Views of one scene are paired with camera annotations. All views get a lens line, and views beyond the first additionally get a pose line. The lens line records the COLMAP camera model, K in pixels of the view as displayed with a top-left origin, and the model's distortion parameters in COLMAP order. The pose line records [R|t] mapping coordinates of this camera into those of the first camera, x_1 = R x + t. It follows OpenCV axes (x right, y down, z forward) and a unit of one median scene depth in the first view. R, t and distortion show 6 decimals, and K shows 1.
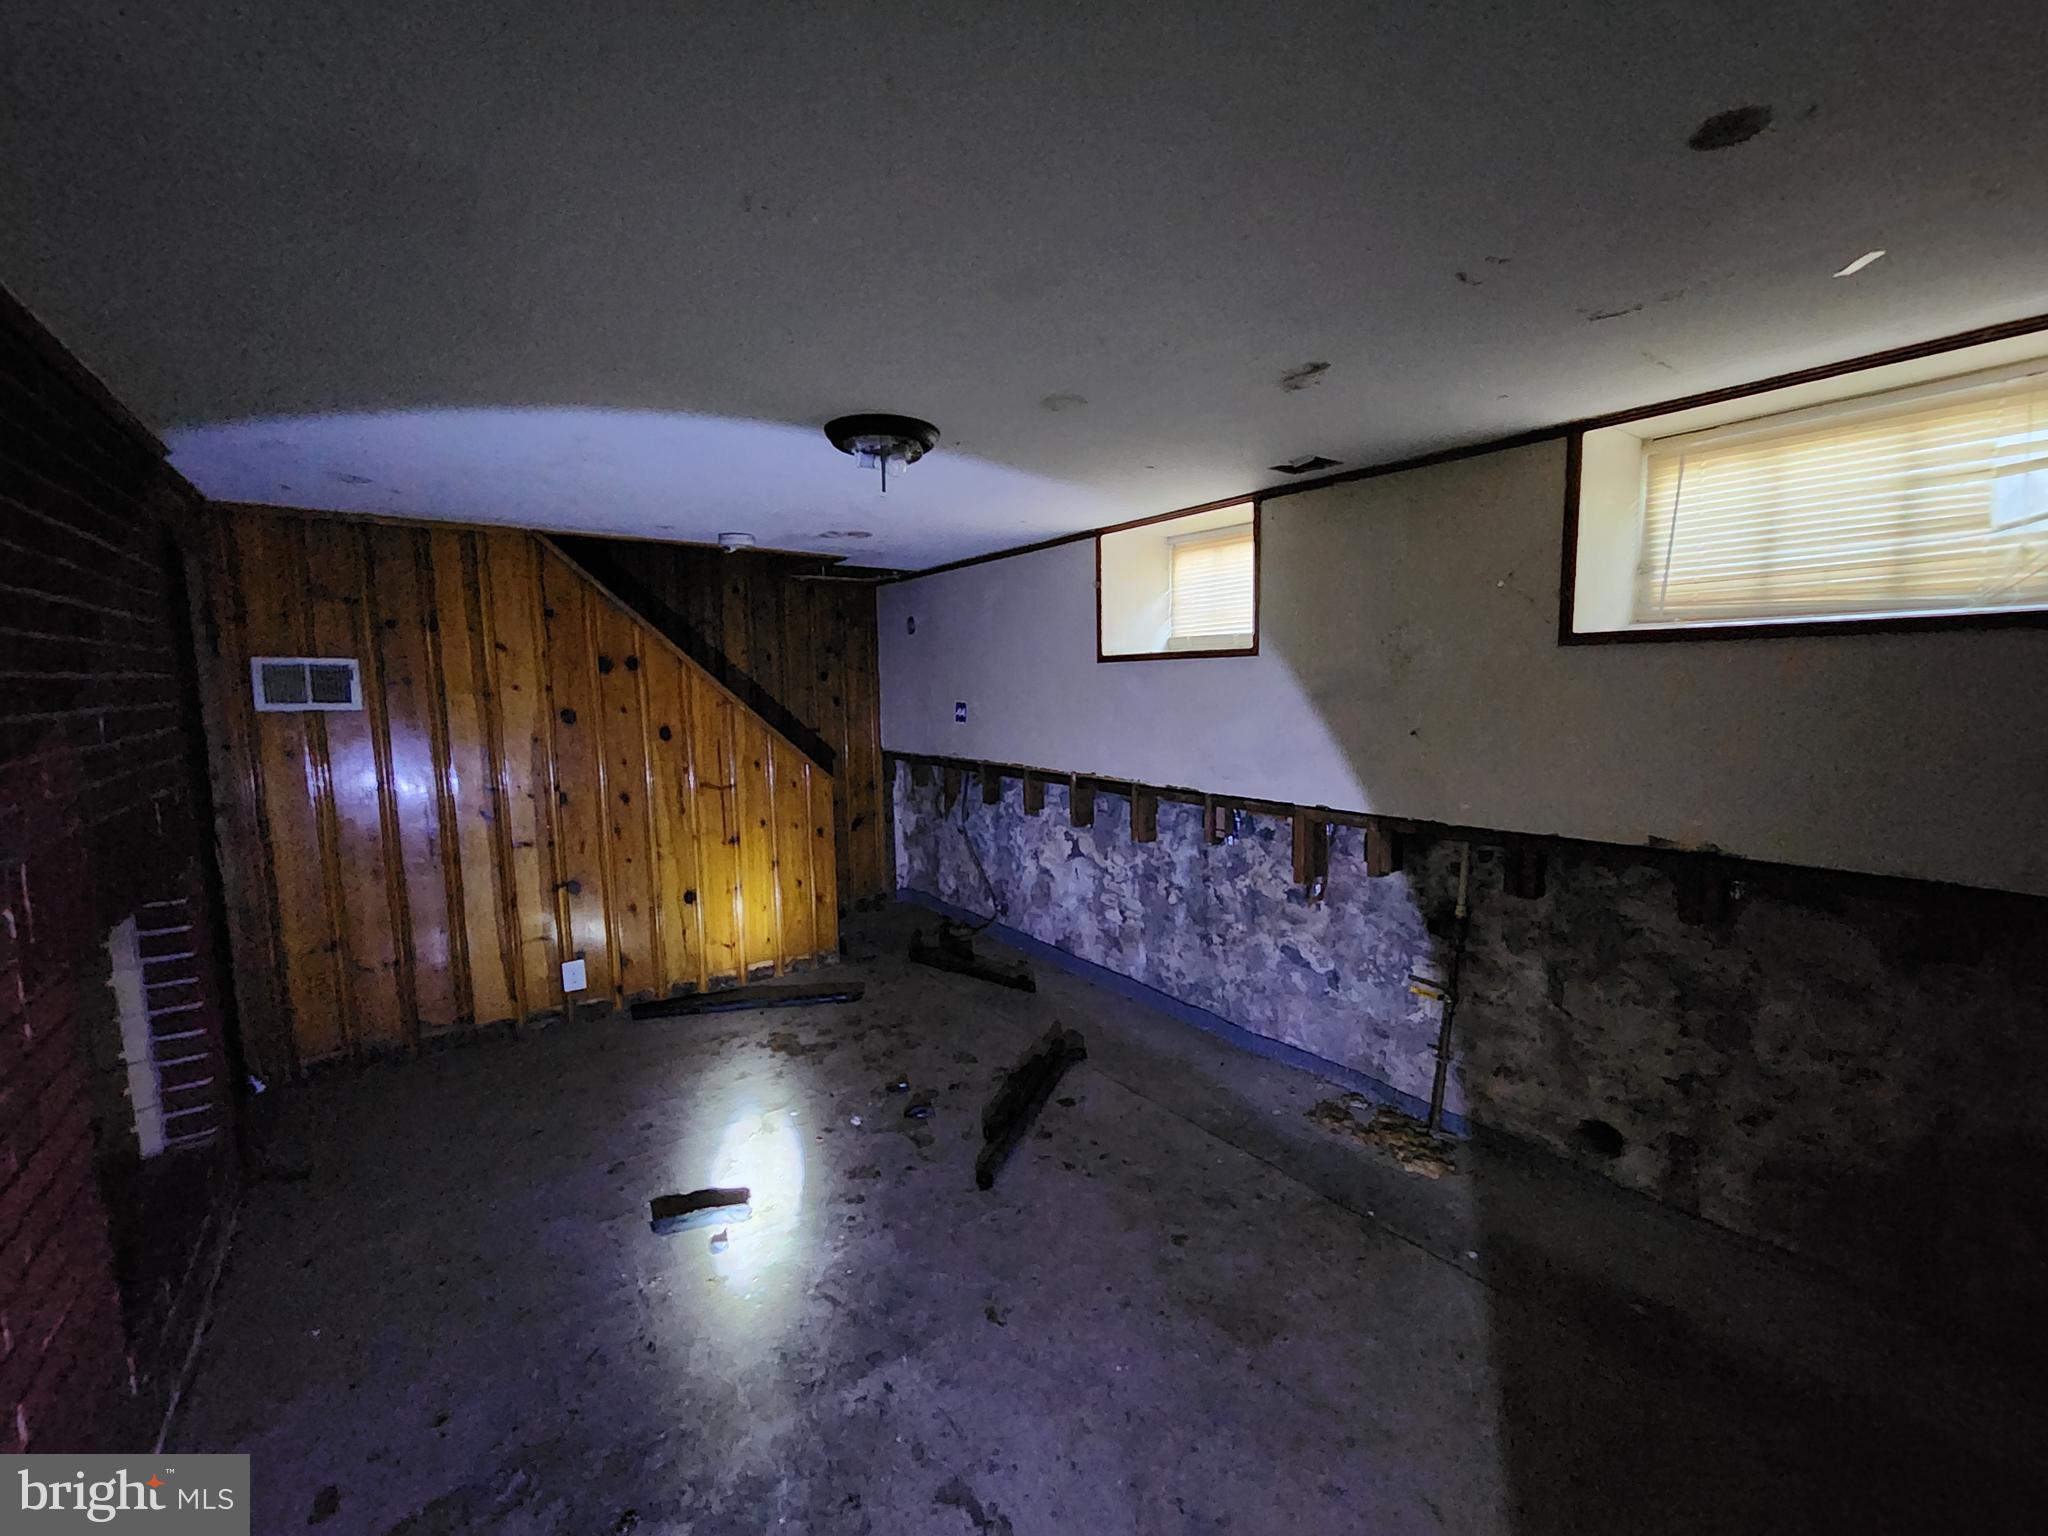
lens RADIAL K [[839.9, 0, 1037.6], [0, 839.9, 769.6], [0, 0, 1]] dist [0.003680, -0.000401]
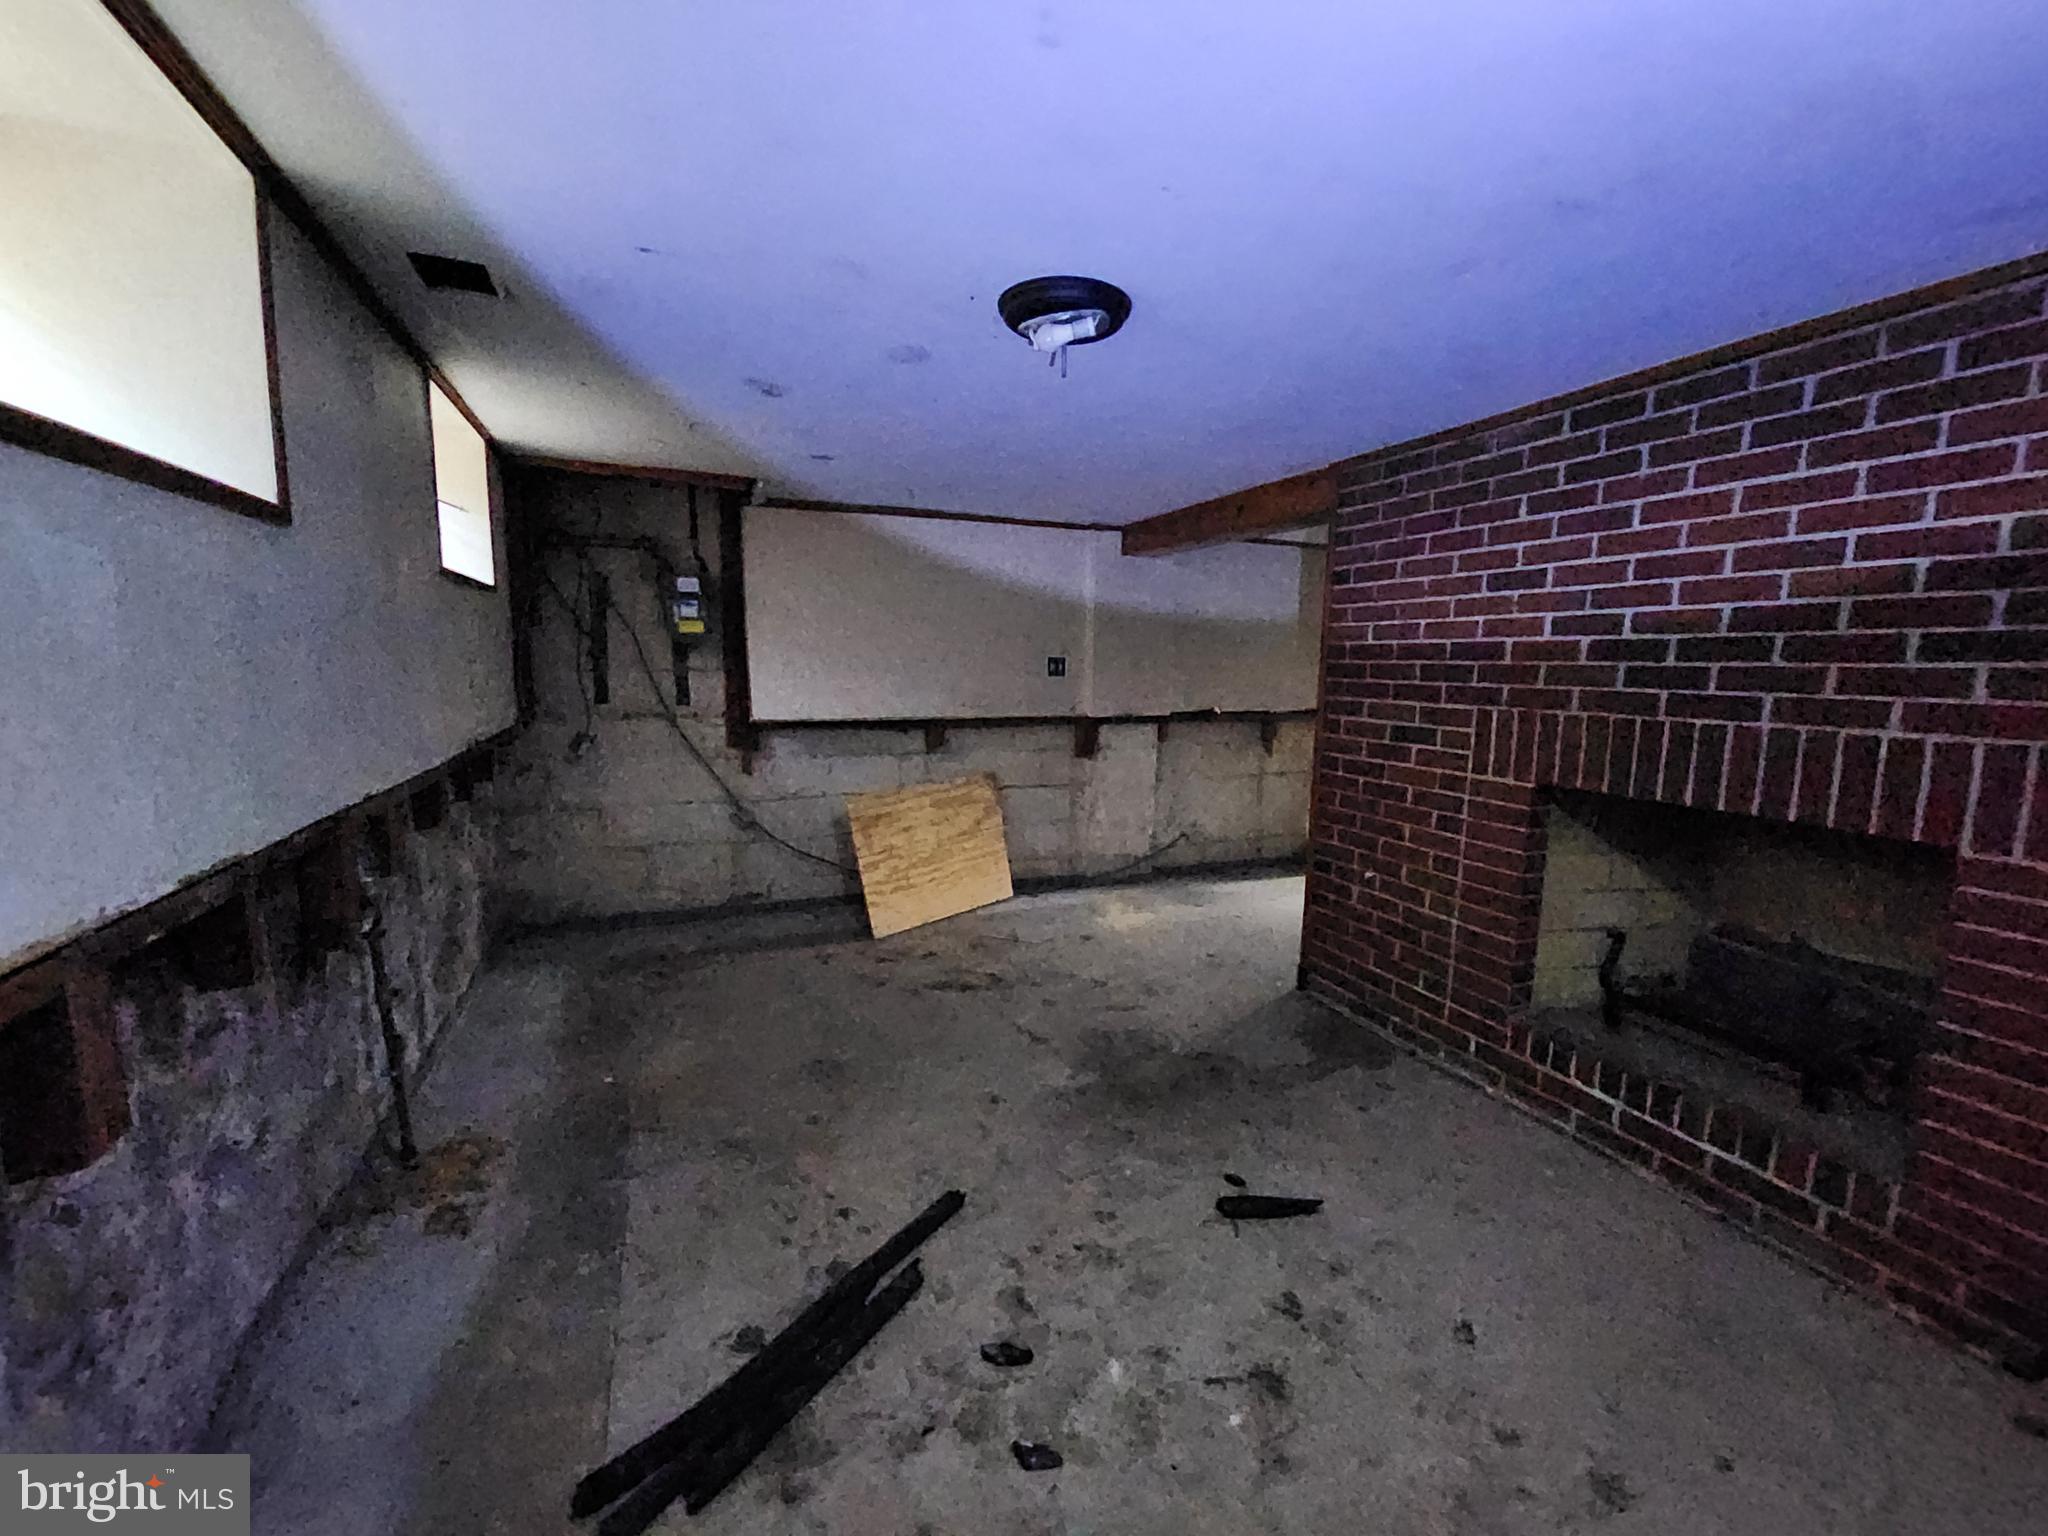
lens RADIAL K [[839.9, 0, 1037.6], [0, 839.9, 769.6], [0, 0, 1]] dist [0.003680, -0.000401]
pose [[-0.971593, -0.038874, 0.233442, -0.286995], [0.016252, 0.973128, 0.229691, -0.111831], [-0.236098, 0.226960, -0.944853, 1.478816]]
